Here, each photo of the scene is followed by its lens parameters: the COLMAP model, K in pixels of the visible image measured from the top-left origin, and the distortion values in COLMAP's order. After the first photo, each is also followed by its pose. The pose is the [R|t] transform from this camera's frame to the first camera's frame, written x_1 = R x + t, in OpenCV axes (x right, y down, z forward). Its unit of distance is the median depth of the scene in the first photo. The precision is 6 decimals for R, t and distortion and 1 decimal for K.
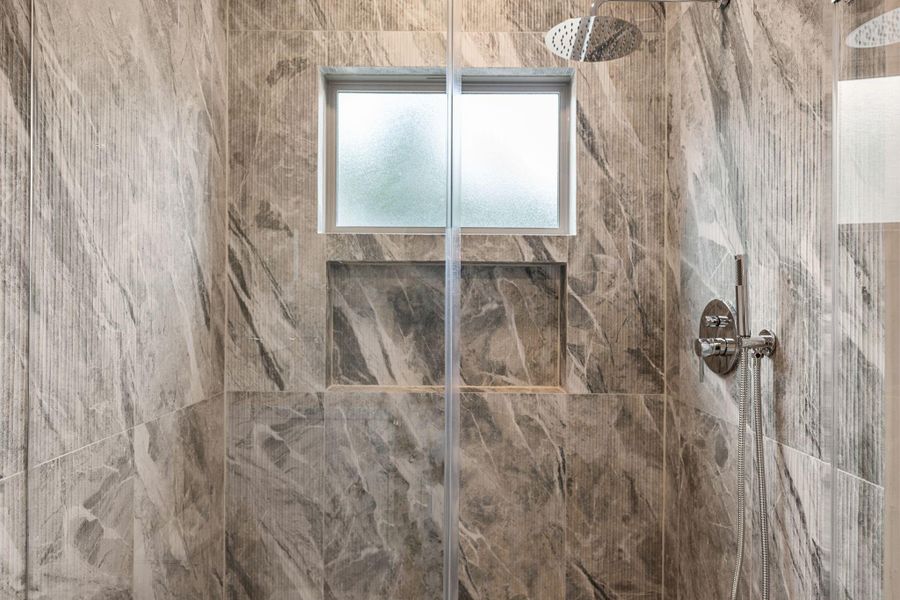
lens RADIAL K [[540.6, 0, 449.8], [0, 540.6, 298.4], [0, 0, 1]] dist [-0.003427, 0.003906]
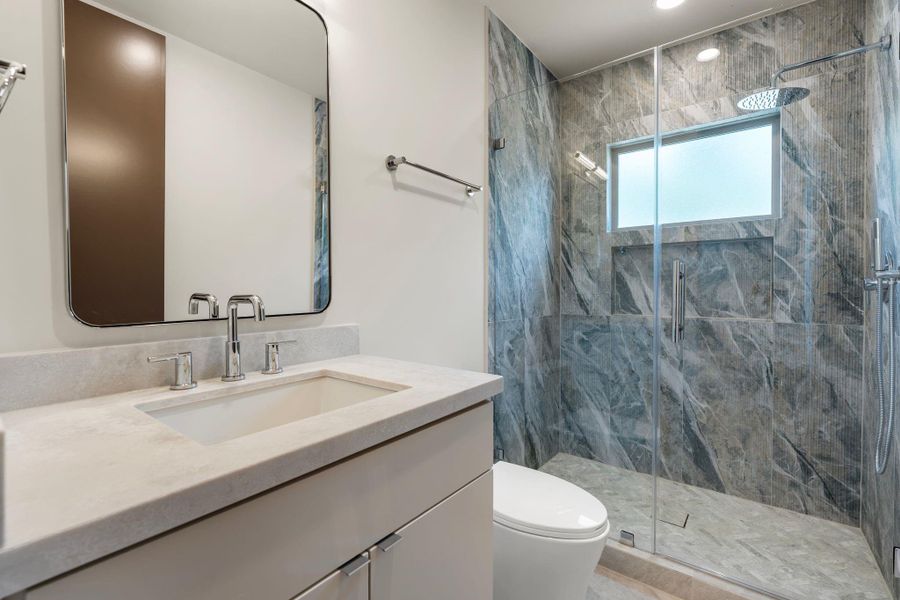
lens RADIAL K [[403.9, 0, 449.7], [0, 403.9, 296.7], [0, 0, 1]] dist [-0.011643, 0.003238]
pose [[0.790827, 0.002351, -0.612035, 0.186754], [0.006555, 0.999903, 0.012311, 0.083915], [0.612005, -0.013748, 0.790734, -0.460189]]
